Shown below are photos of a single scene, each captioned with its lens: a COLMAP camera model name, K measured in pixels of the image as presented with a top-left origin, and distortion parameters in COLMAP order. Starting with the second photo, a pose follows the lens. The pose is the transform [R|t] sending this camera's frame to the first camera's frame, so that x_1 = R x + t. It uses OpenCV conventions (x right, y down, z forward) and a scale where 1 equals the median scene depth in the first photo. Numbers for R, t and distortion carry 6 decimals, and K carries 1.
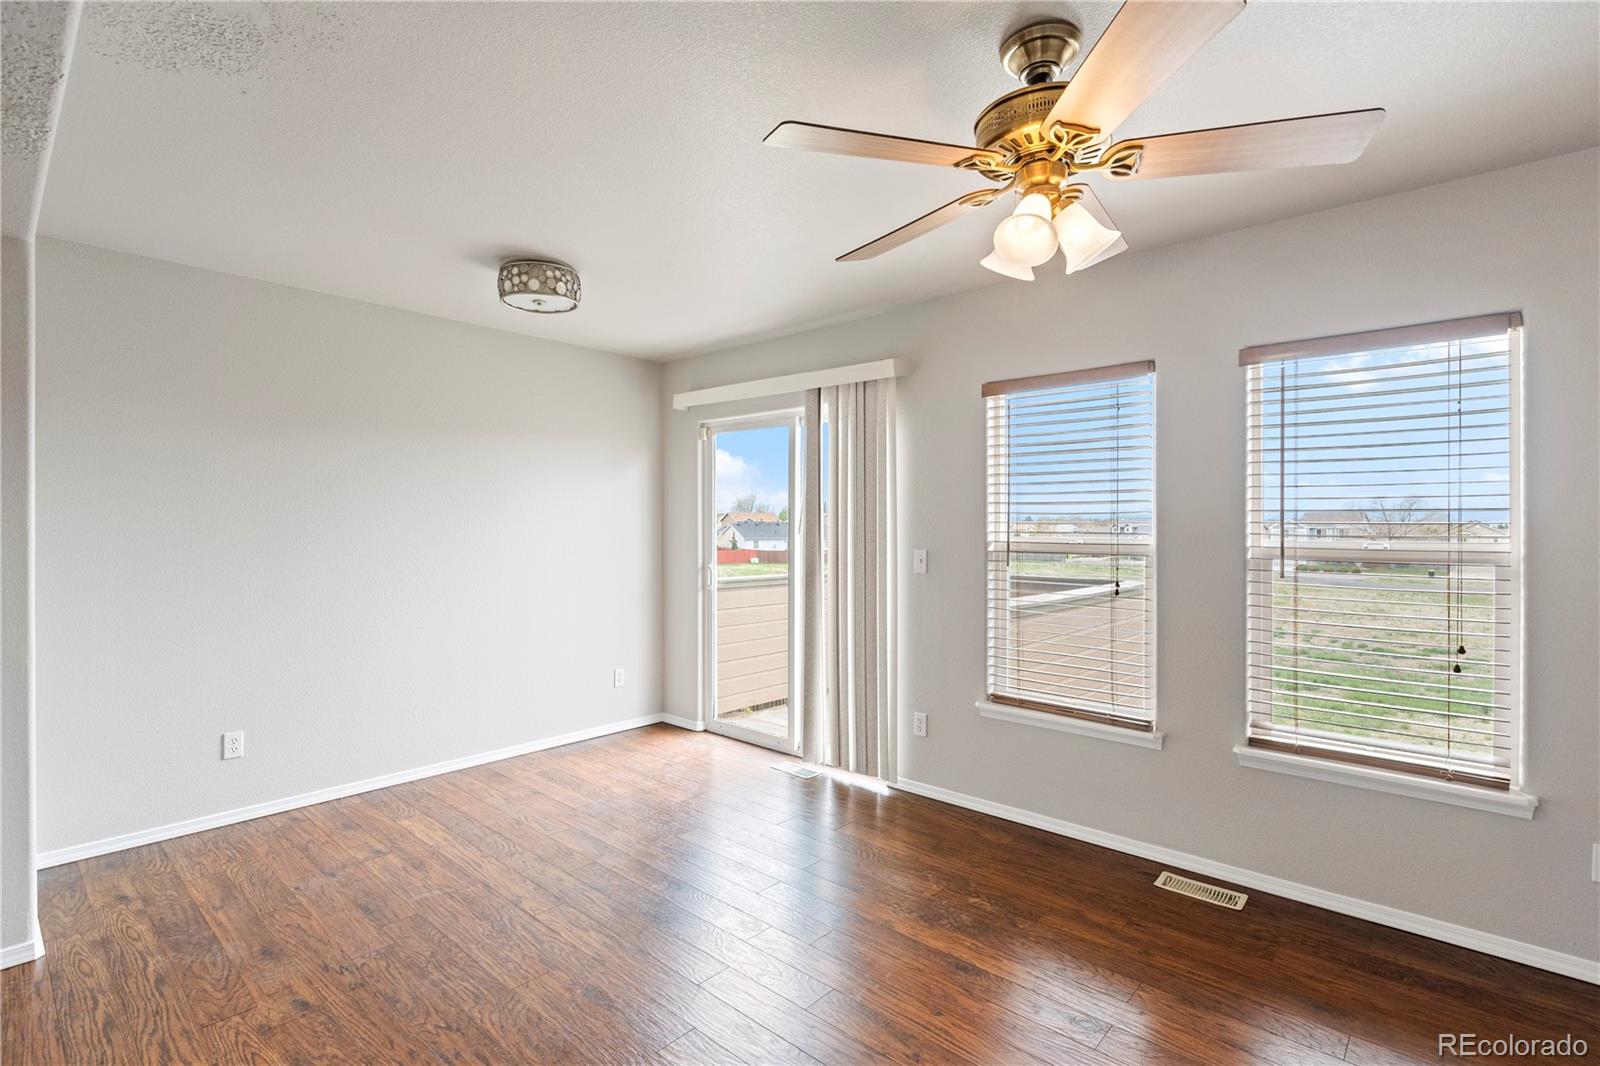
lens RADIAL K [[734.8, 0, 790.4], [0, 734.8, 524.0], [0, 0, 1]] dist [-0.005510, -0.000241]
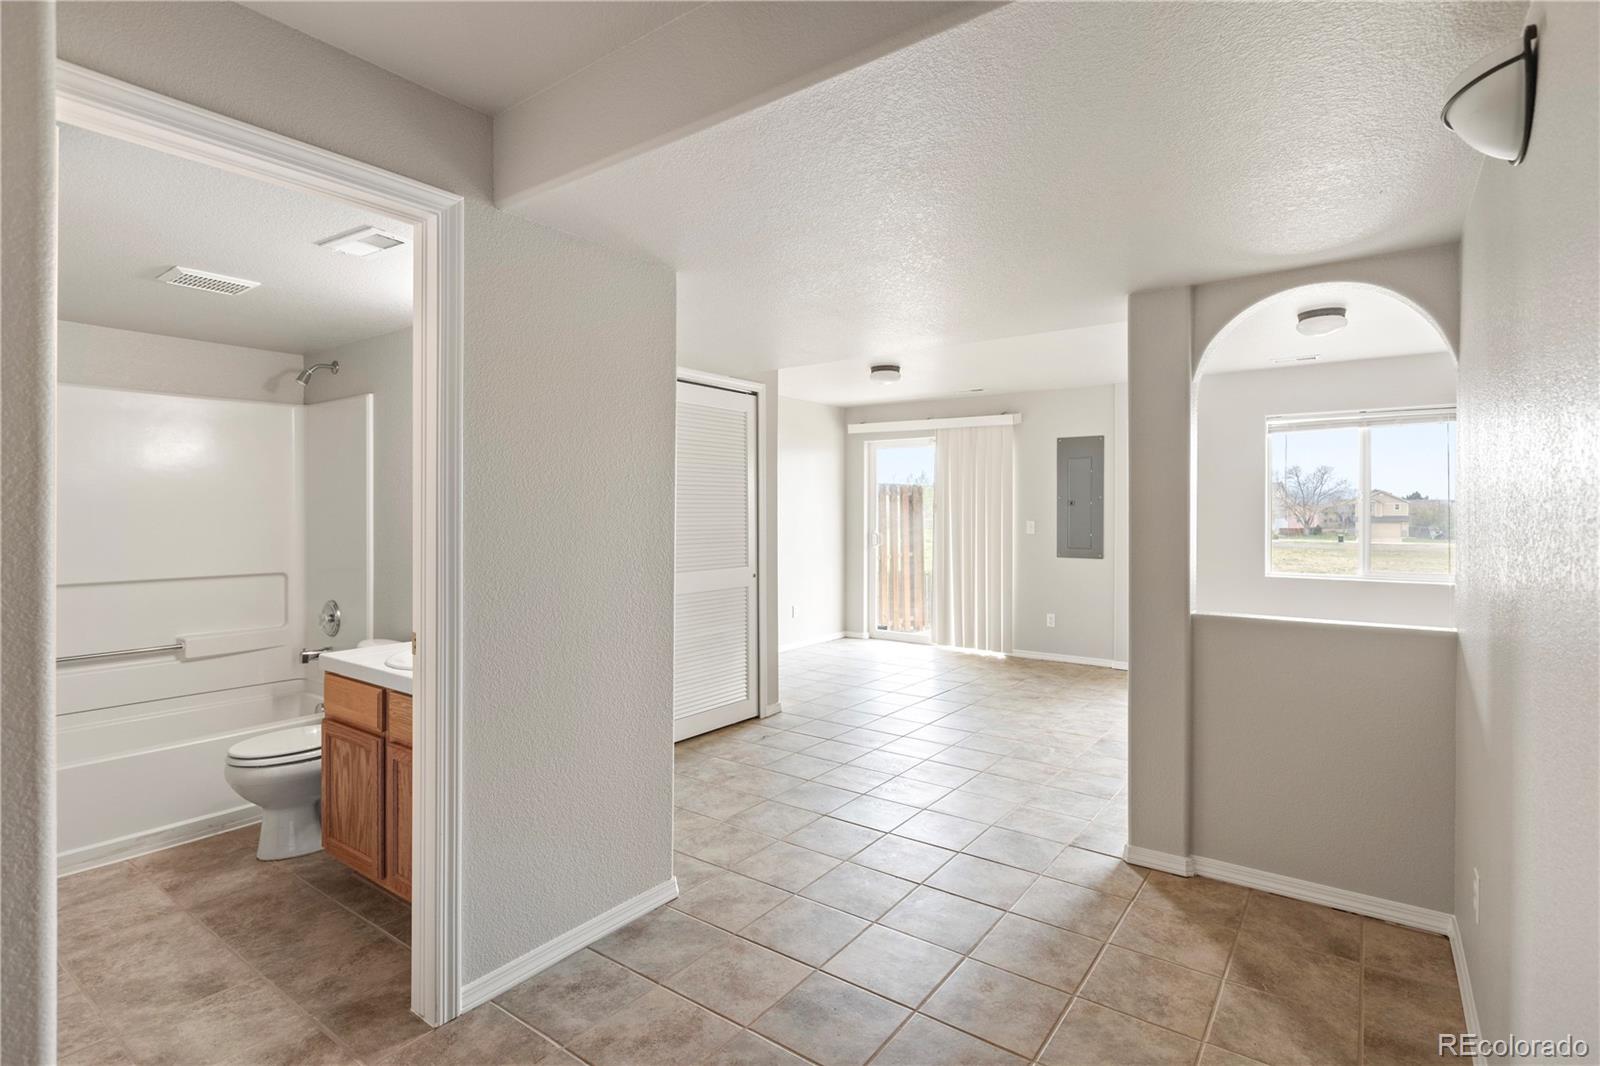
lens RADIAL K [[734.8, 0, 814.8], [0, 734.8, 508.7], [0, 0, 1]] dist [-0.005510, -0.000241]
pose [[0.995832, 0.000667, 0.091204, -0.443633], [-0.001009, 0.999993, 0.003704, -0.002266], [-0.091200, -0.003781, 0.995825, -0.656362]]
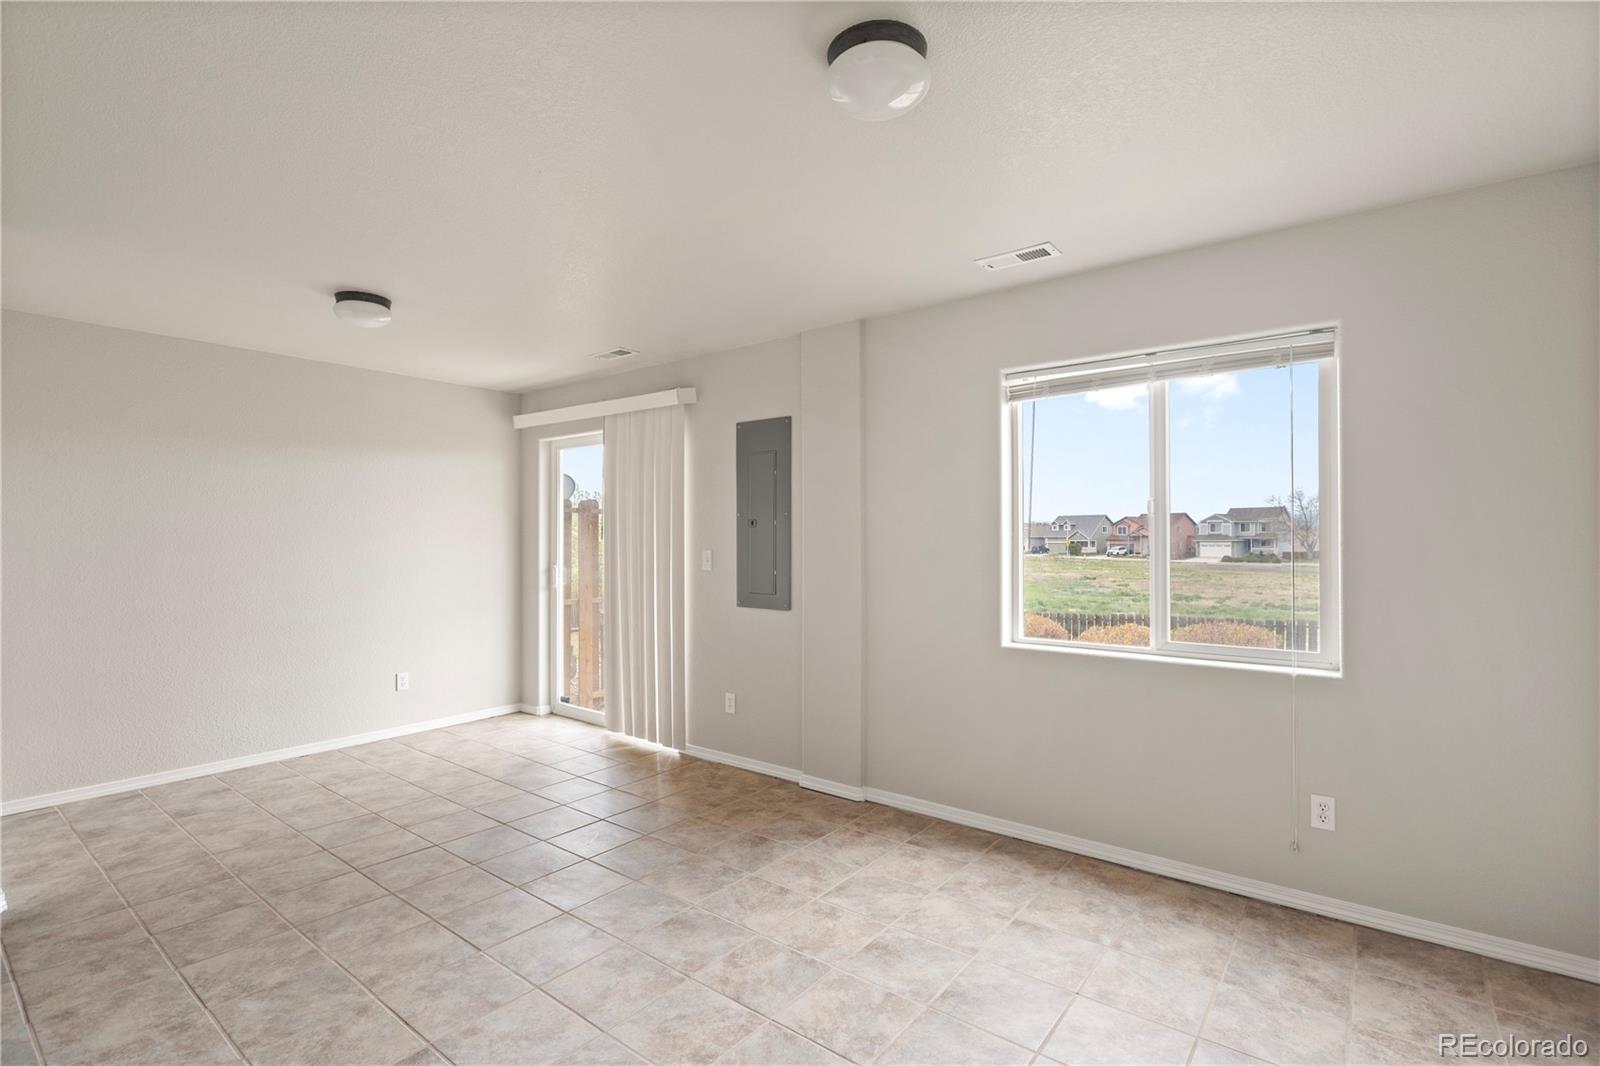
lens RADIAL K [[734.8, 0, 790.5], [0, 734.8, 537.0], [0, 0, 1]] dist [-0.005510, -0.000241]
pose [[0.997917, -0.003220, 0.064437, 0.213647], [0.002760, 0.999970, 0.007235, 0.003159], [-0.064458, -0.007042, 0.997896, -0.170545]]
